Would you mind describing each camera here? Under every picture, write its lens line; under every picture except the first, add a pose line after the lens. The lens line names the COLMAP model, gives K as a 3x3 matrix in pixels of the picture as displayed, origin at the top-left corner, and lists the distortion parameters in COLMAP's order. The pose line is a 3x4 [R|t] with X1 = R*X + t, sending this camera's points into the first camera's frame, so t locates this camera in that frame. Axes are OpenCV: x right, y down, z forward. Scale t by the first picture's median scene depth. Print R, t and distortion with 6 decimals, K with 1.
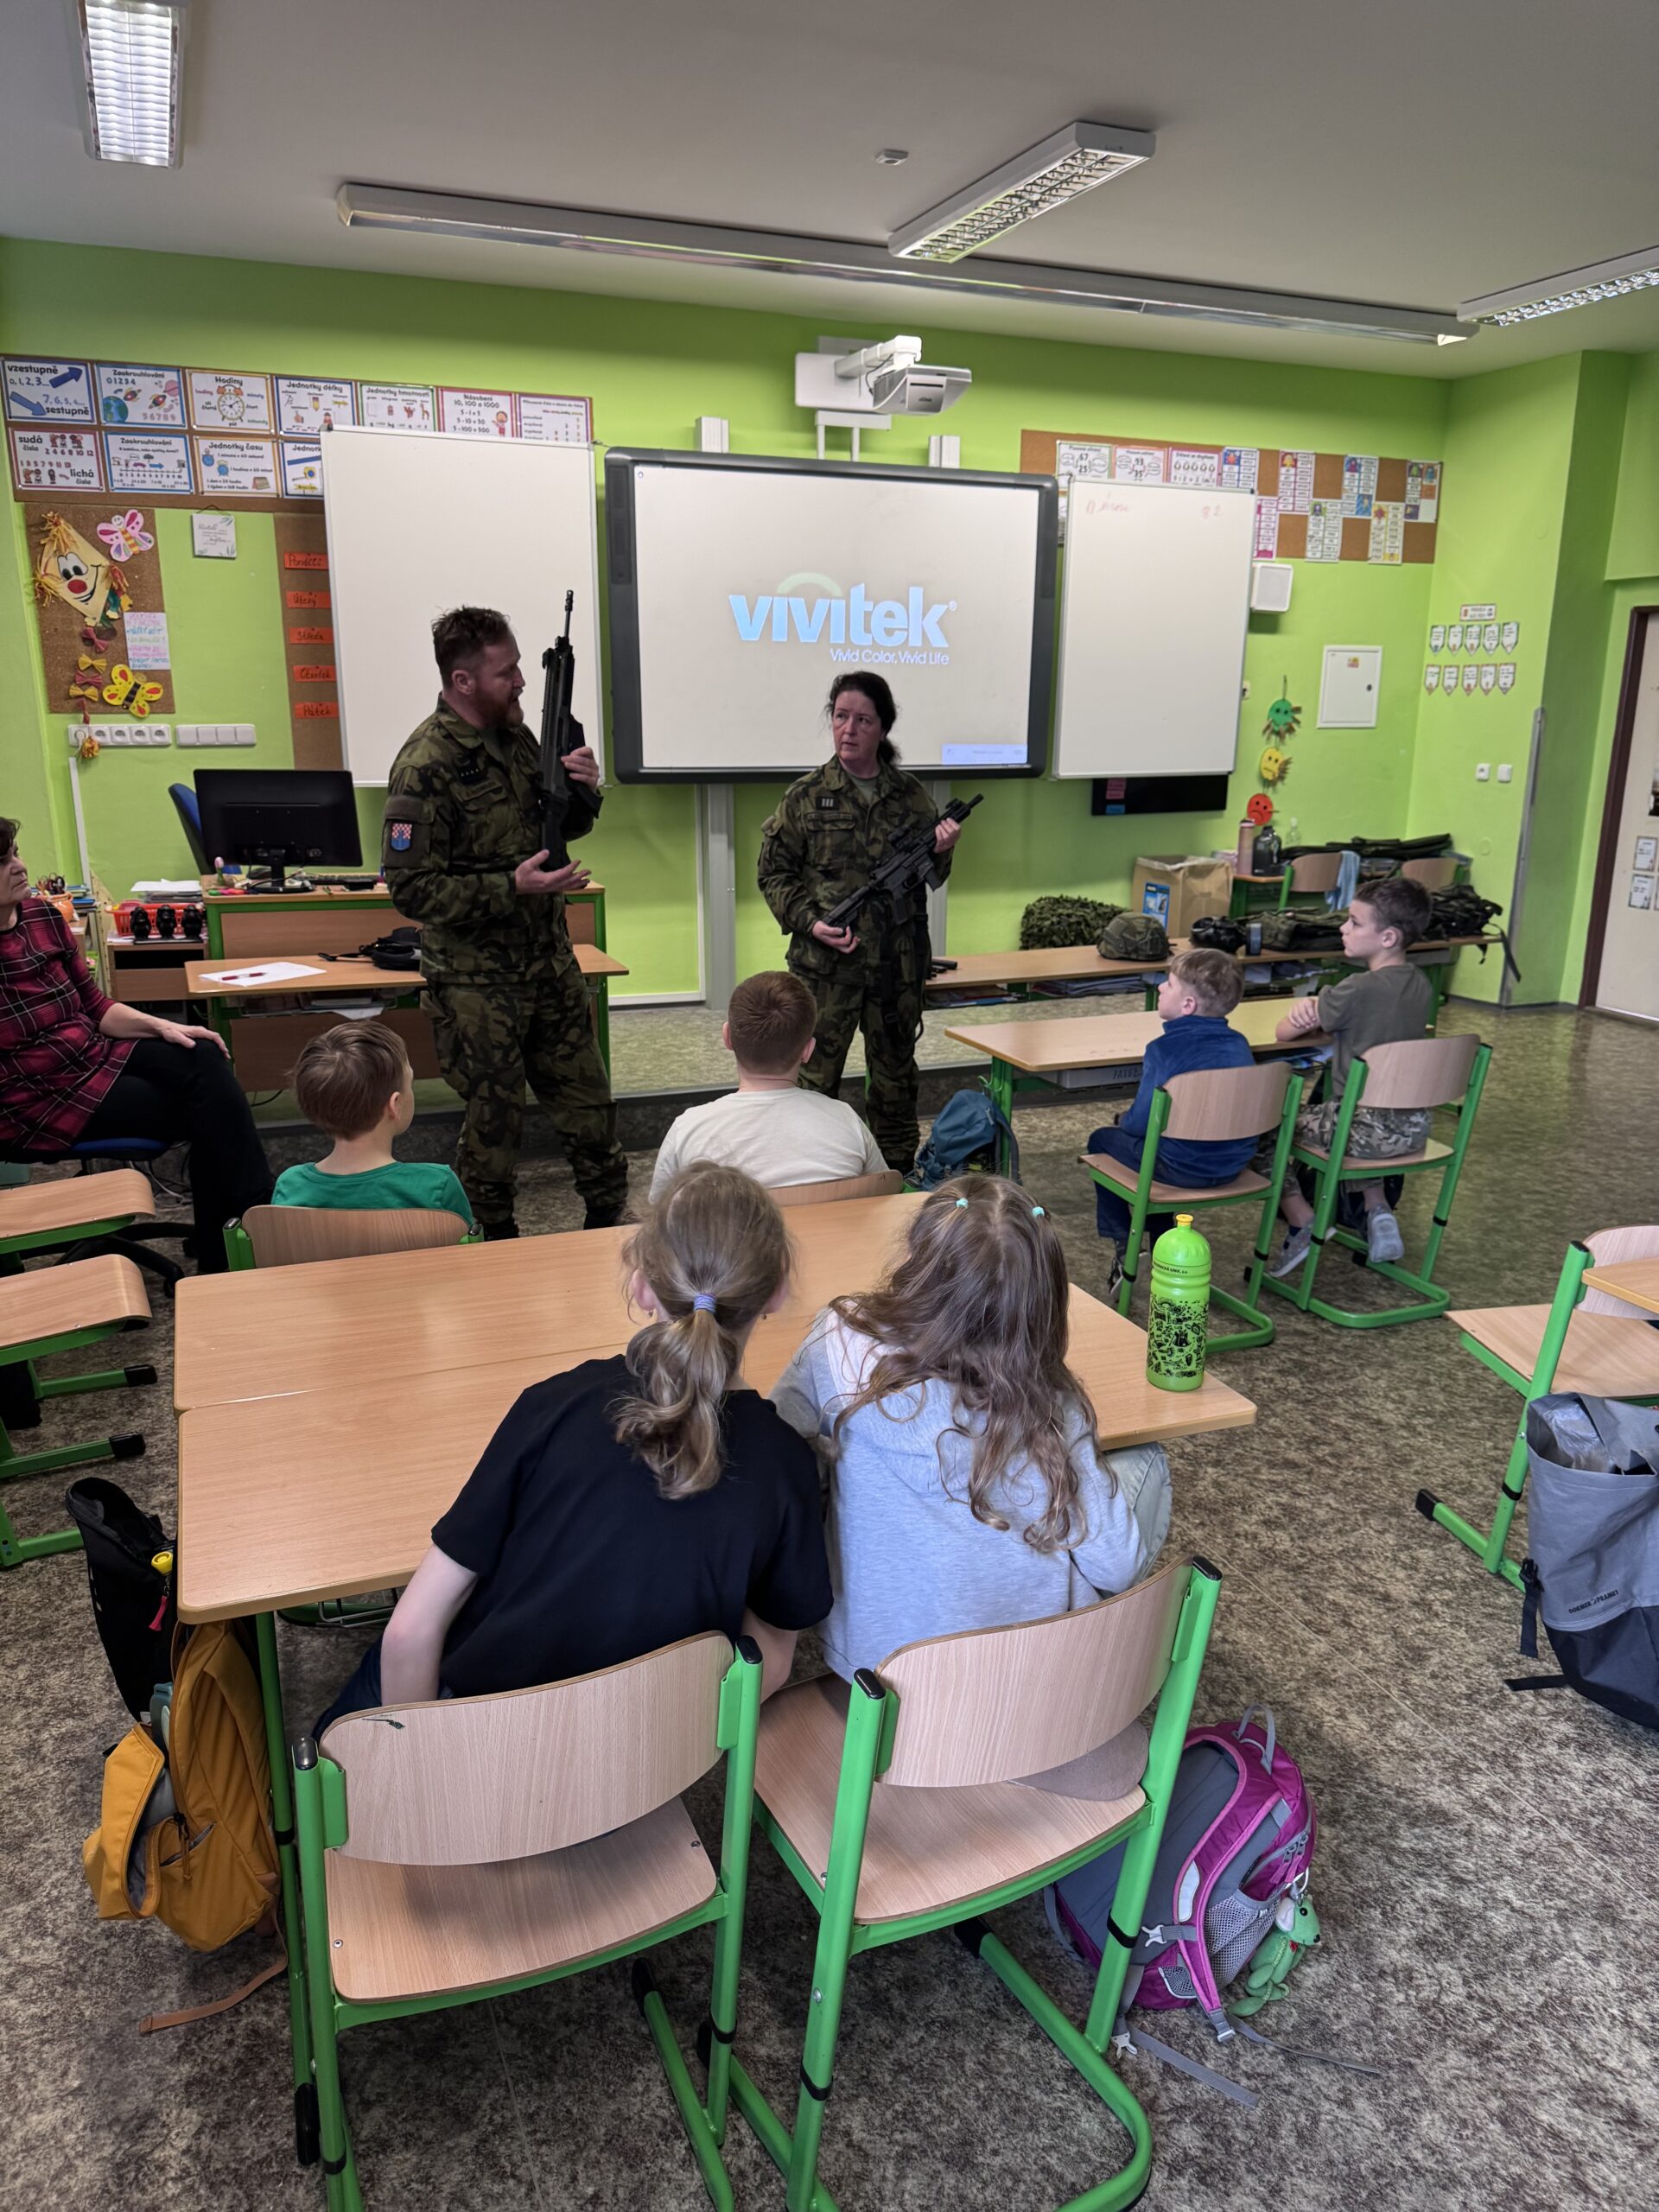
lens RADIAL K [[1603.6, 0, 829.5], [0, 1603.6, 1106.0], [0, 0, 1]] dist [0.001693, 0.004350]
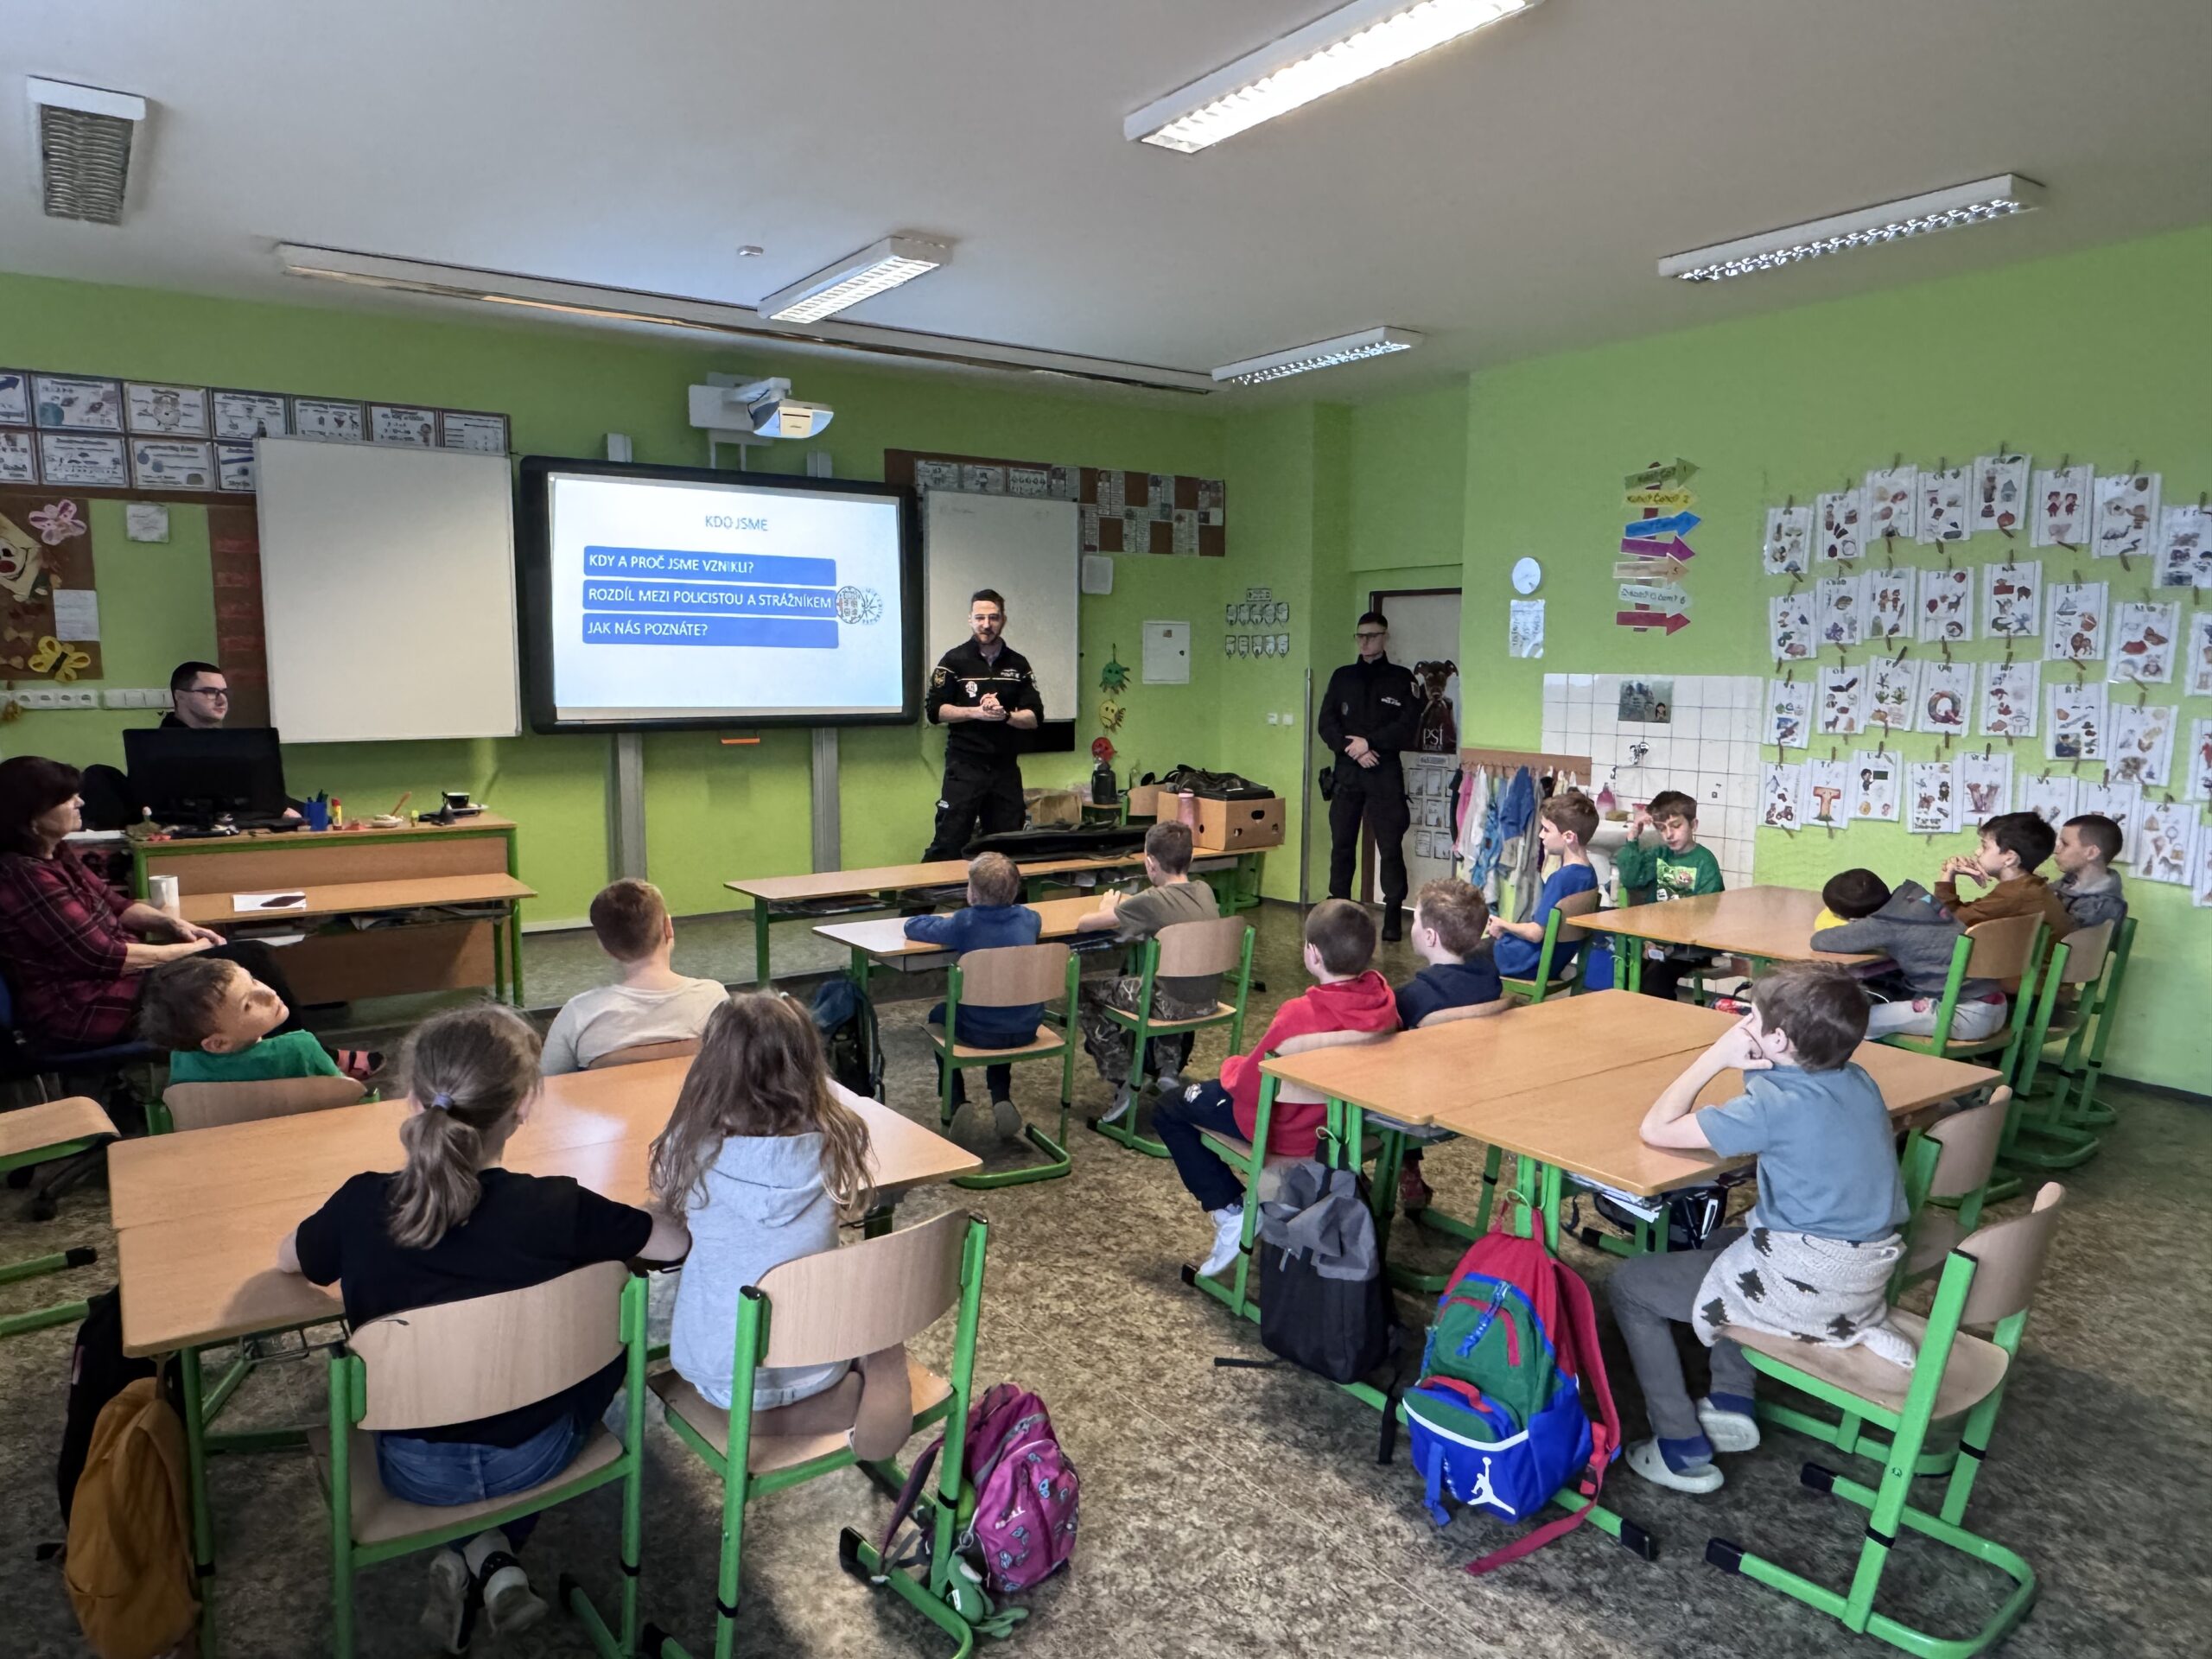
lens RADIAL K [[1480.1, 0, 1106.0], [0, 1480.1, 829.5], [0, 0, 1]] dist [-0.006908, 0.006461]
pose [[0.974944, -0.028670, 0.220595, 0.033927], [0.058082, 0.990069, -0.128024, 0.025315], [-0.214733, 0.137628, 0.966927, -0.108523]]
